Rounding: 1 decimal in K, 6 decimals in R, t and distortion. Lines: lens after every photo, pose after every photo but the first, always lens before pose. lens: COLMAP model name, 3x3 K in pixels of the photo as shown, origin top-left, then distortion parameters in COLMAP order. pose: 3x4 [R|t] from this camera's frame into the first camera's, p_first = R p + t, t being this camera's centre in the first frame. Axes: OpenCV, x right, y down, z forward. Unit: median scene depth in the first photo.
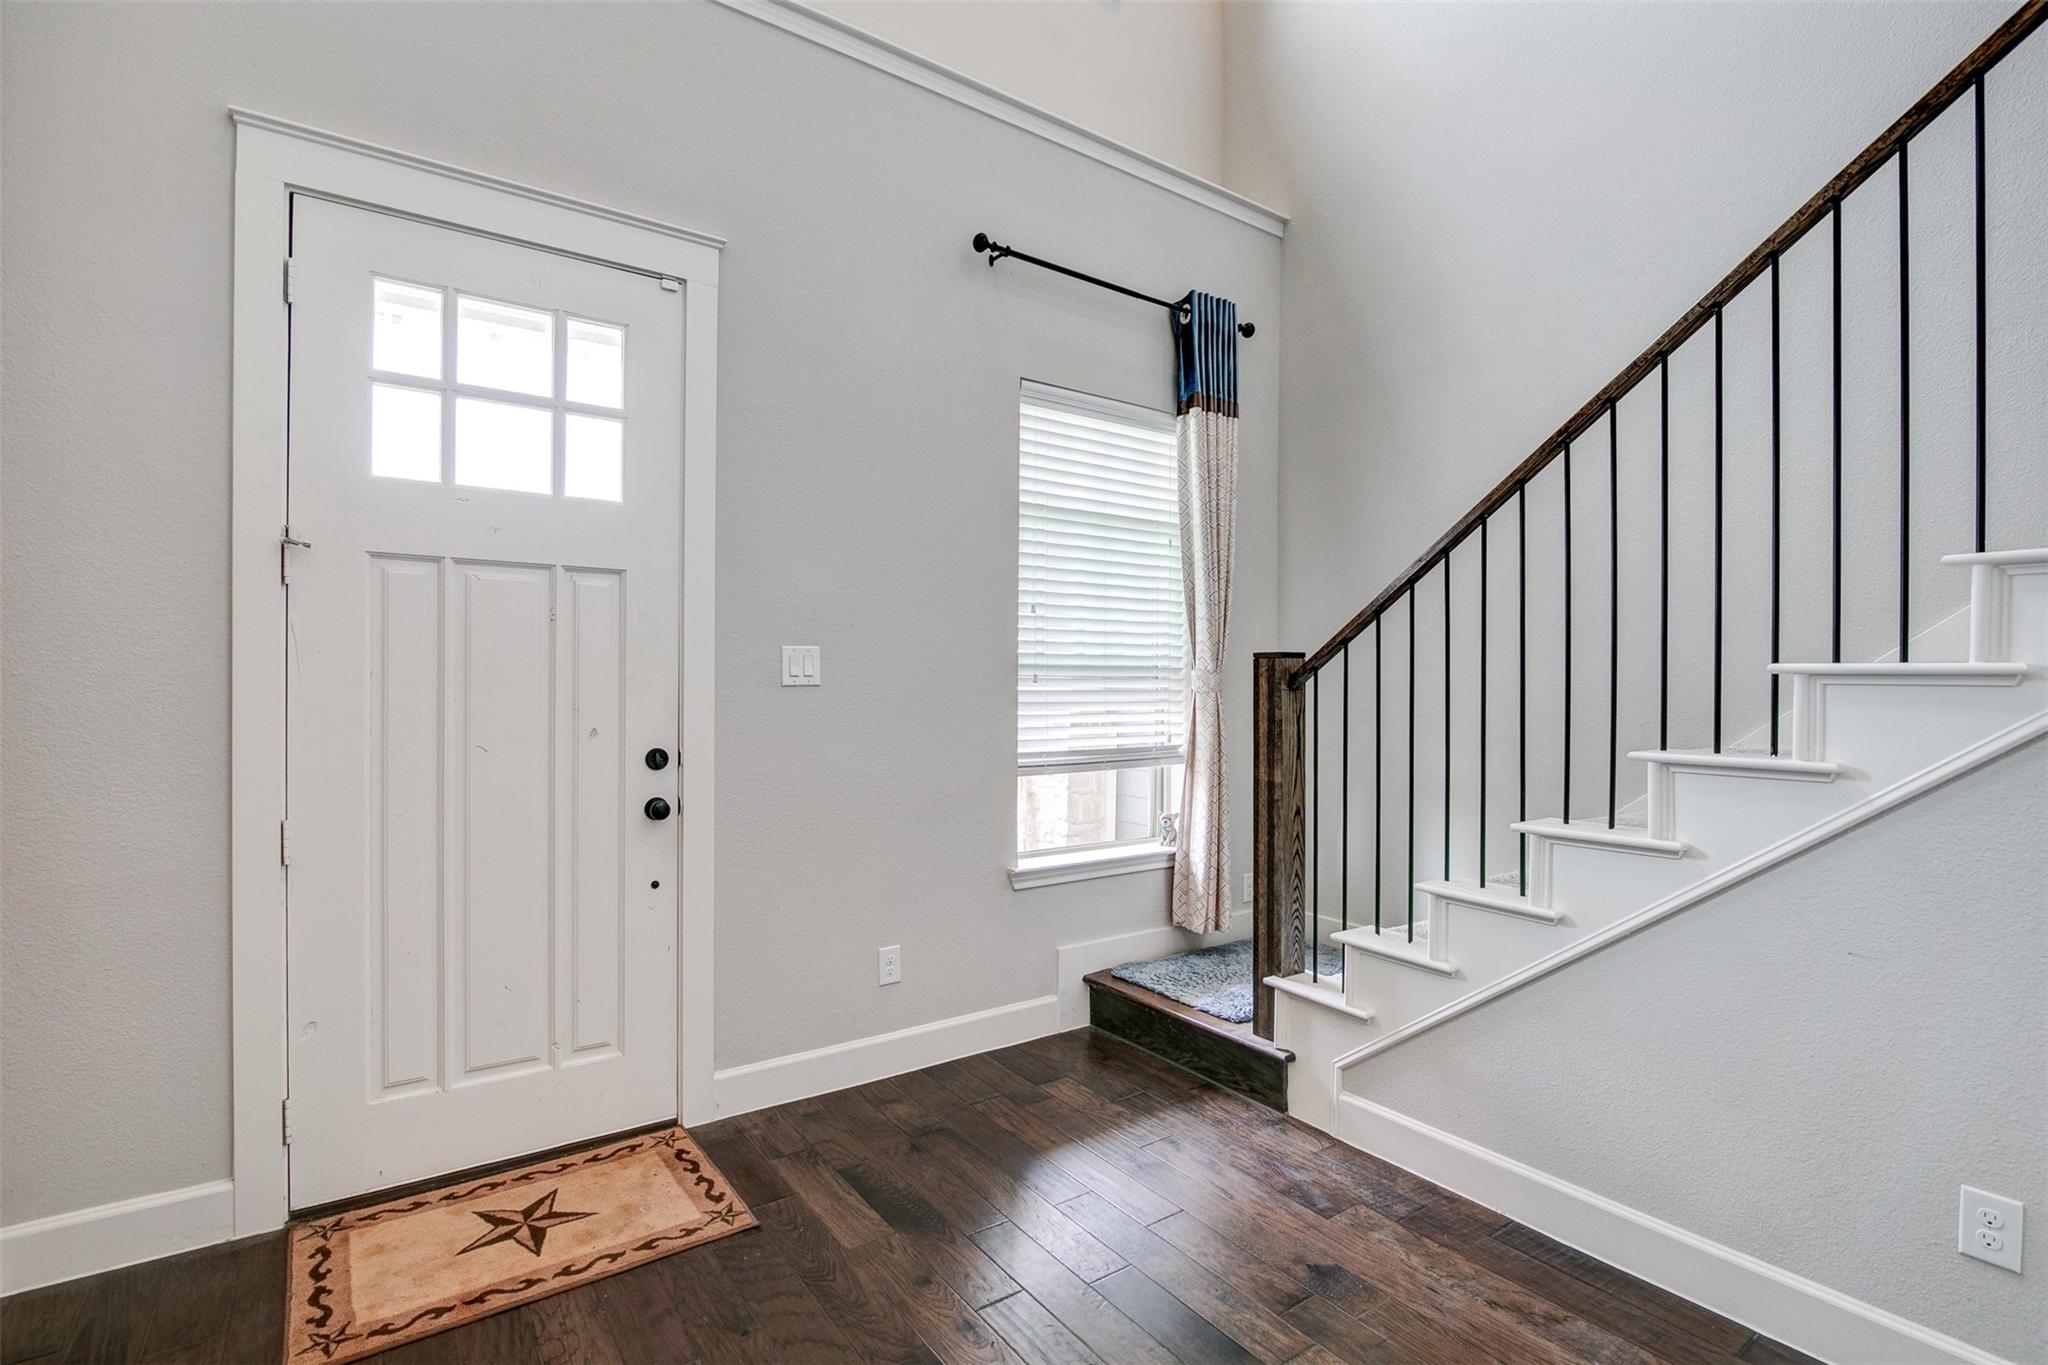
lens RADIAL K [[945.8, 0, 1017.9], [0, 945.8, 688.8], [0, 0, 1]] dist [-0.011840, 0.000078]
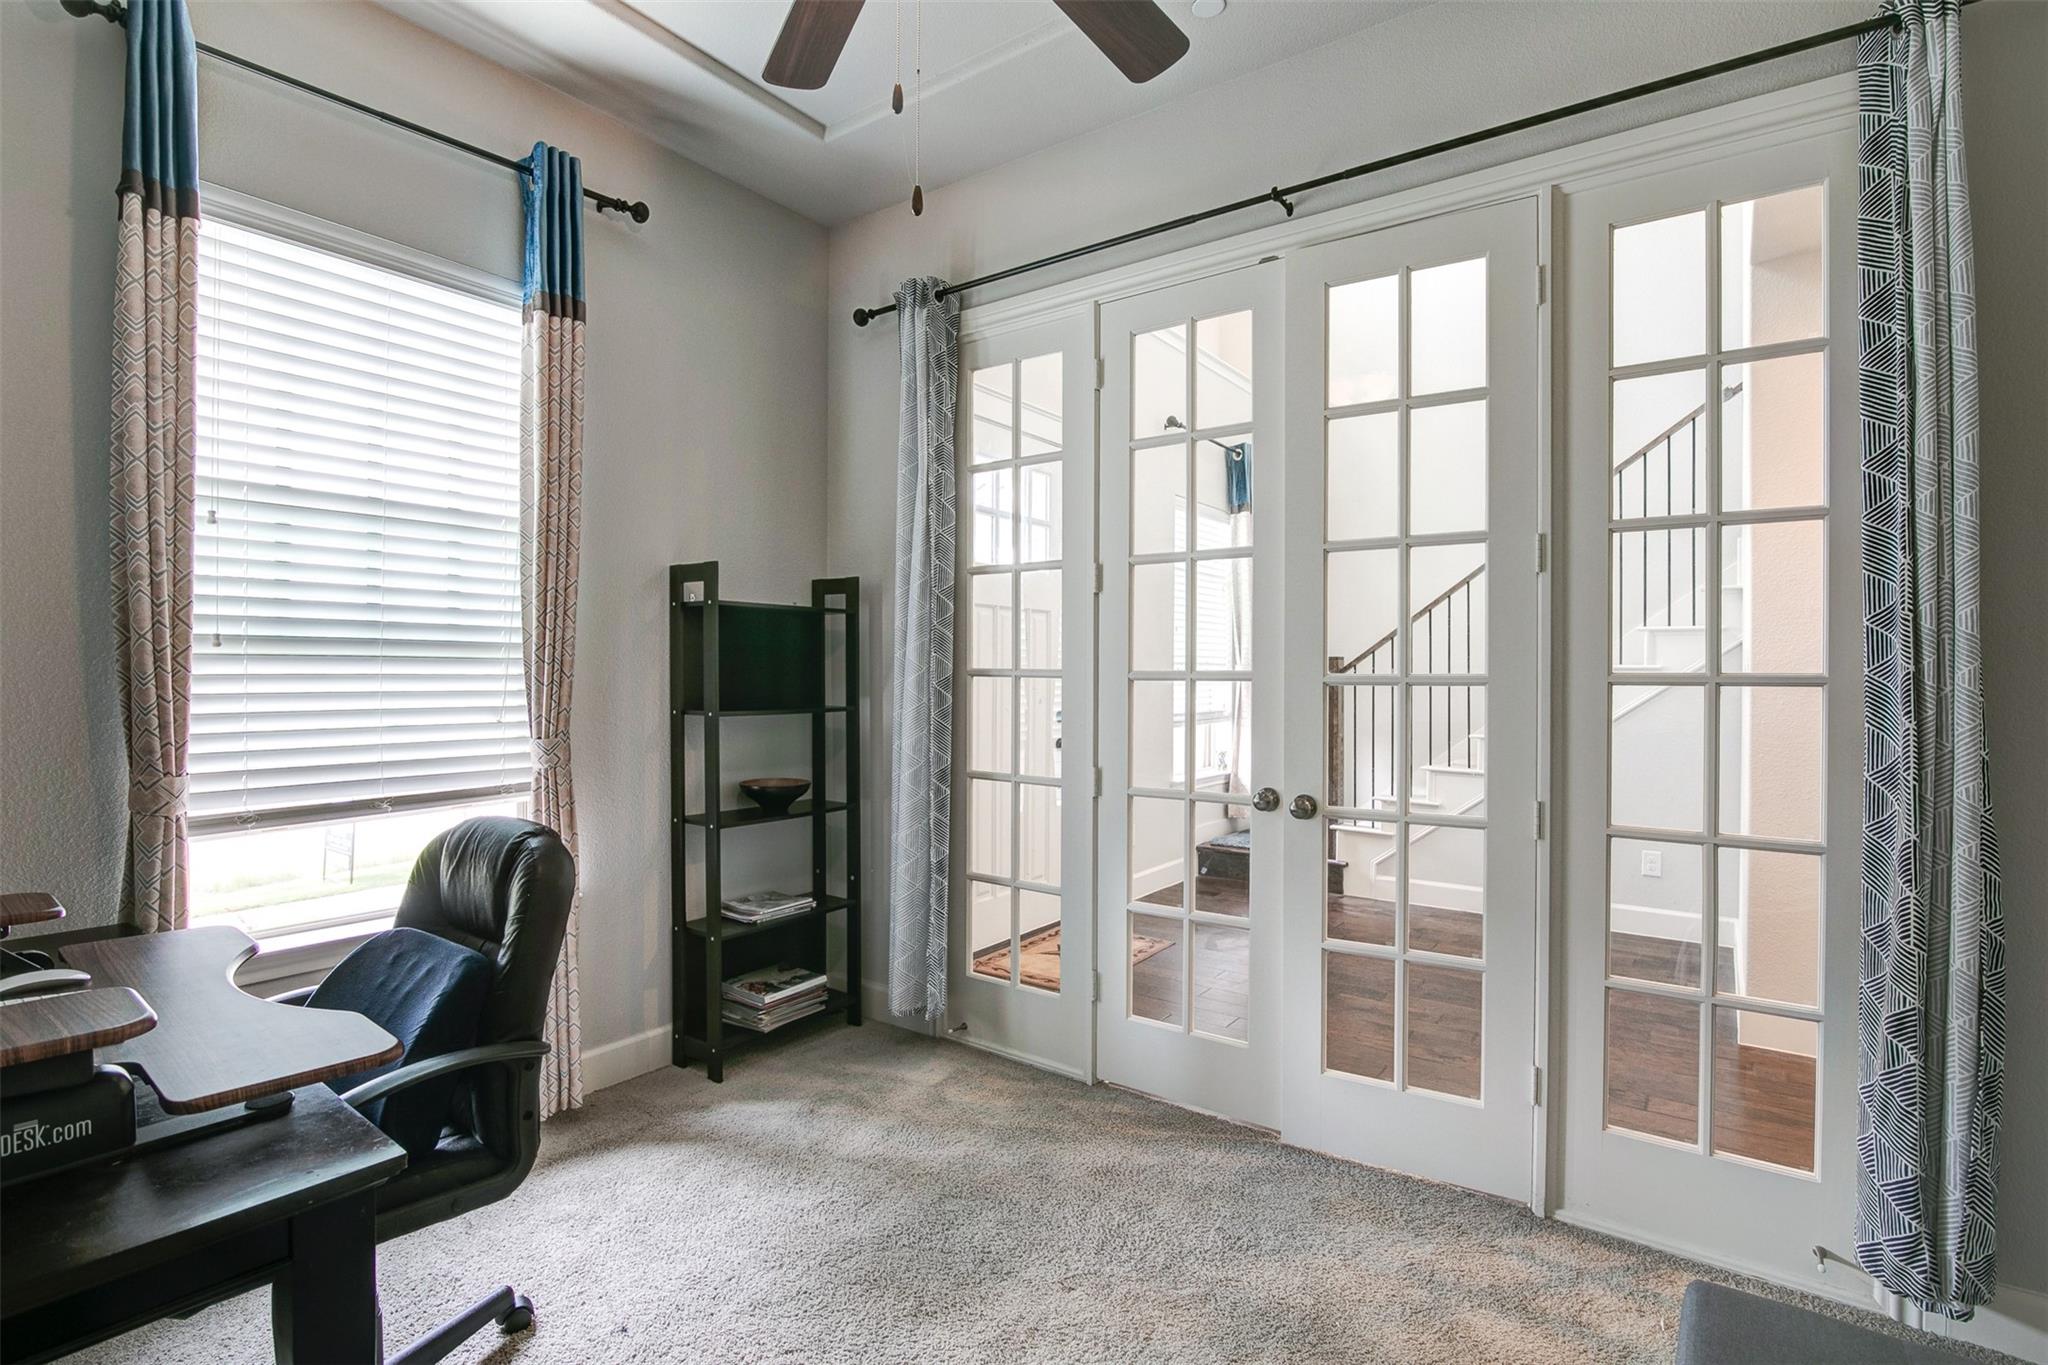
lens RADIAL K [[945.8, 0, 1030.0], [0, 945.8, 676.9], [0, 0, 1]] dist [-0.011840, 0.000078]
pose [[0.946558, -0.001851, 0.322529, -0.963772], [0.002788, 0.999993, -0.002444, 0.005529], [-0.322522, 0.003213, 0.946556, -0.640577]]
